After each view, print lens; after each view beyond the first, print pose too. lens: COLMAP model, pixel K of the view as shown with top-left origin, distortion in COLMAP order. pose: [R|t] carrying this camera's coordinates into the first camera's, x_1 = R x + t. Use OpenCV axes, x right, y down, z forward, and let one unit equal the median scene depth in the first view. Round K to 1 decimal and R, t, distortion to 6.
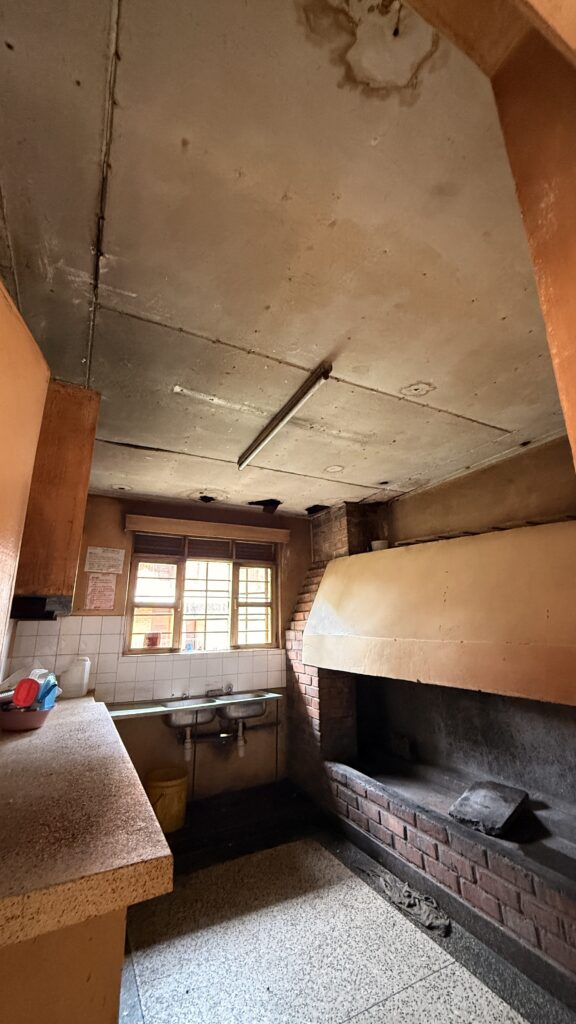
lens RADIAL K [[408.9, 0, 288.0], [0, 408.9, 512.0], [0, 0, 1]] dist [0.000959, -0.000101]
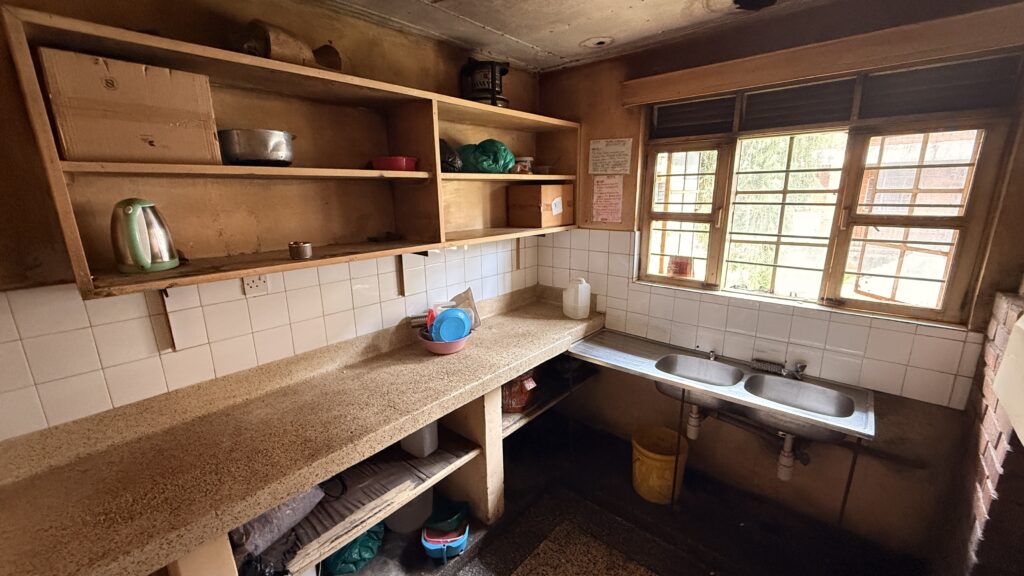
lens RADIAL K [[408.9, 0, 512.0], [0, 408.9, 288.0], [0, 0, 1]] dist [0.000959, -0.000101]
pose [[0.353836, 0.224980, -0.907846, 0.203816], [0.250580, 0.912353, 0.323761, 0.047625], [0.901116, -0.342047, 0.266448, 0.527574]]
